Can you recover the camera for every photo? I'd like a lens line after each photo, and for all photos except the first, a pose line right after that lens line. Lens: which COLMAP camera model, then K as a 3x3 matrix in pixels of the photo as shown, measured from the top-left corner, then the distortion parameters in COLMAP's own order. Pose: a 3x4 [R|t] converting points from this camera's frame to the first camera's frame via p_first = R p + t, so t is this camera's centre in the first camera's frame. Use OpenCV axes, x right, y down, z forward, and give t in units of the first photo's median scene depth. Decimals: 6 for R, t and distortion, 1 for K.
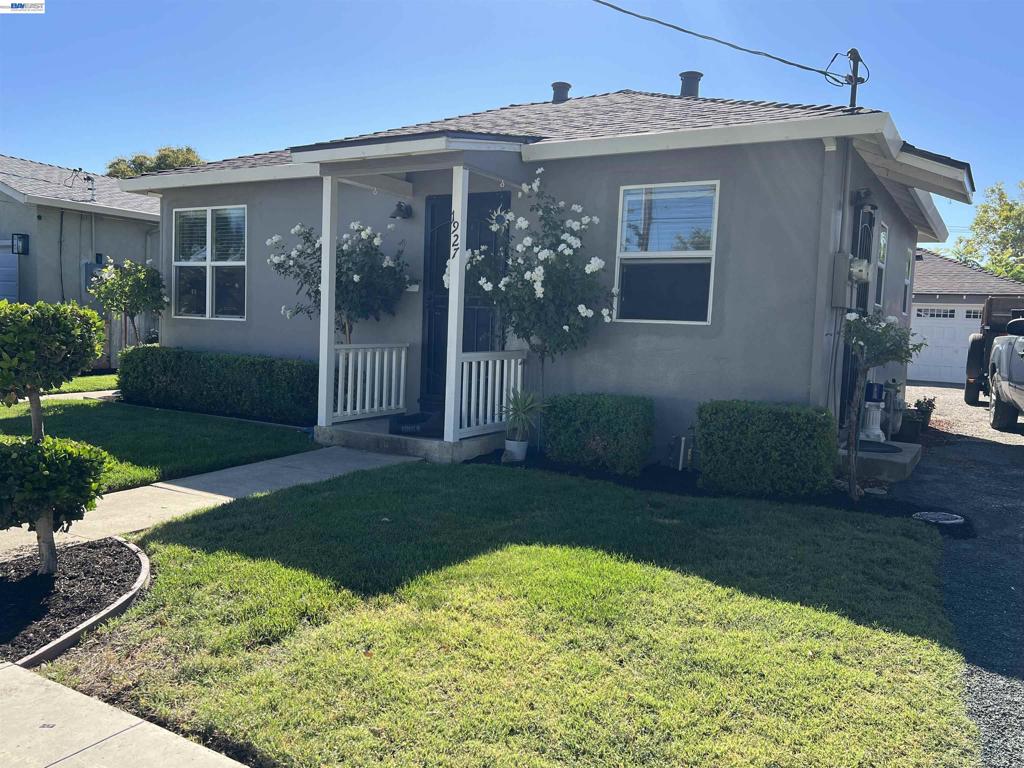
lens RADIAL K [[803.2, 0, 514.5], [0, 803.2, 395.2], [0, 0, 1]] dist [0.094905, -0.133350]
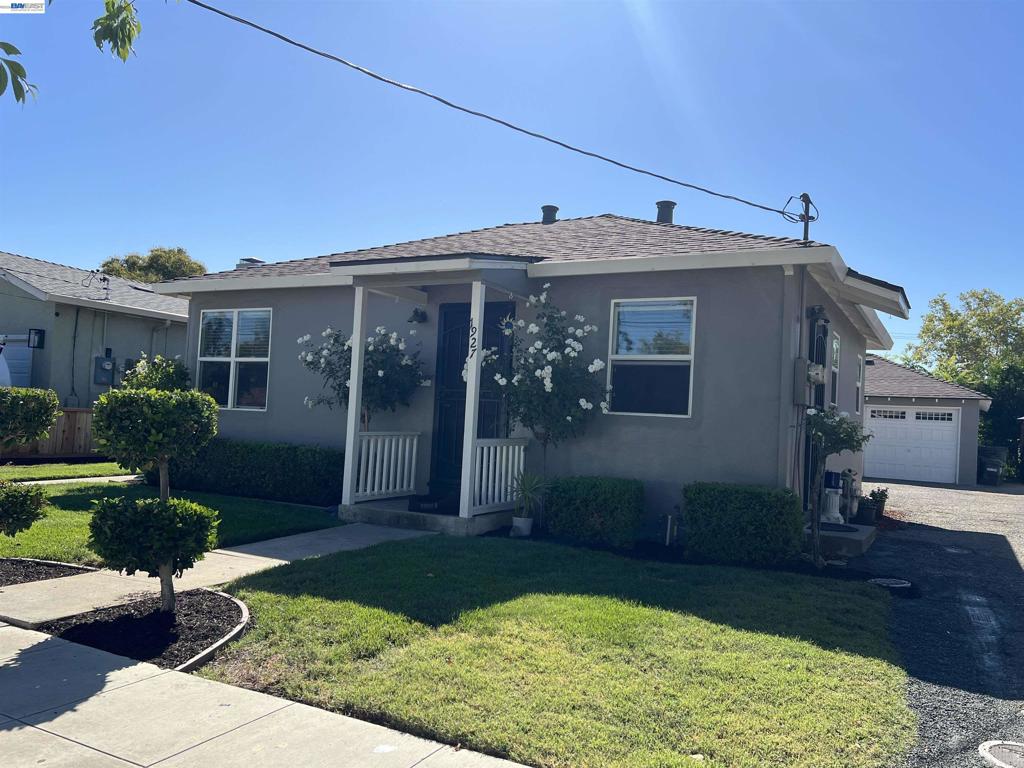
lens RADIAL K [[803.8, 0, 509.9], [0, 803.8, 403.7], [0, 0, 1]] dist [0.096237, -0.138909]
pose [[0.999244, 0.012422, 0.036838, -0.059376], [-0.008315, 0.993941, -0.109602, 0.021652], [-0.037976, 0.109213, 0.993293, -0.141350]]
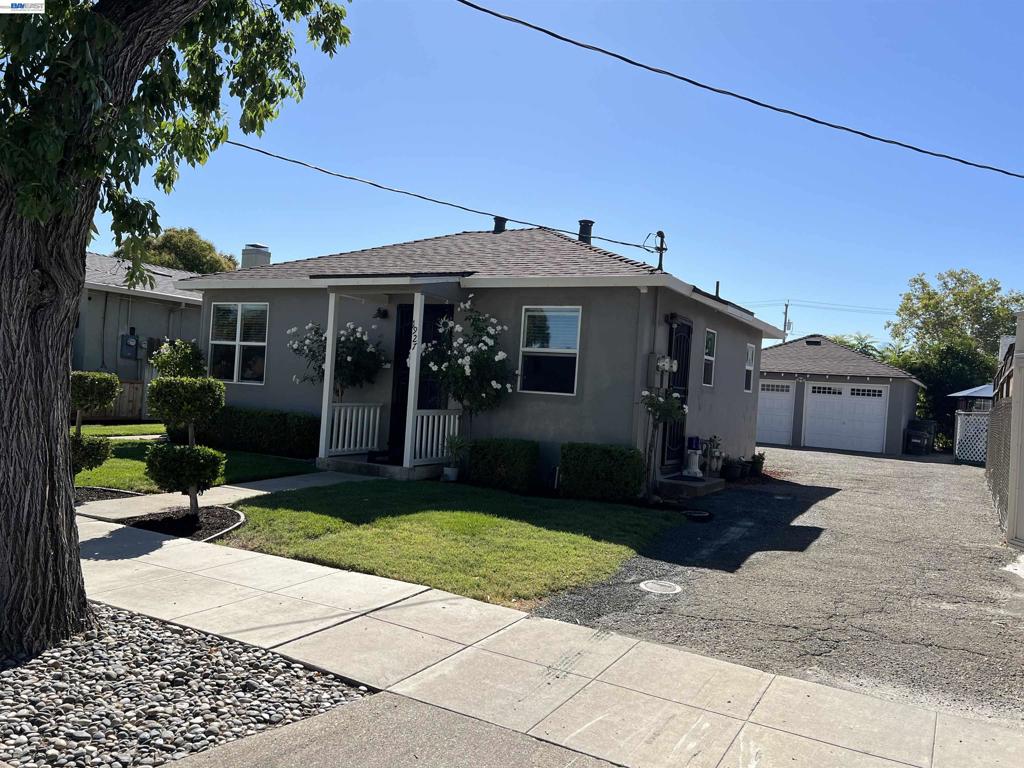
lens RADIAL K [[803.2, 0, 514.5], [0, 803.2, 395.2], [0, 0, 1]] dist [0.094905, -0.133350]
pose [[0.999161, 0.023073, 0.033842, 0.068010], [-0.020248, 0.996463, -0.081561, 0.040811], [-0.035604, 0.080808, 0.996094, -0.540119]]
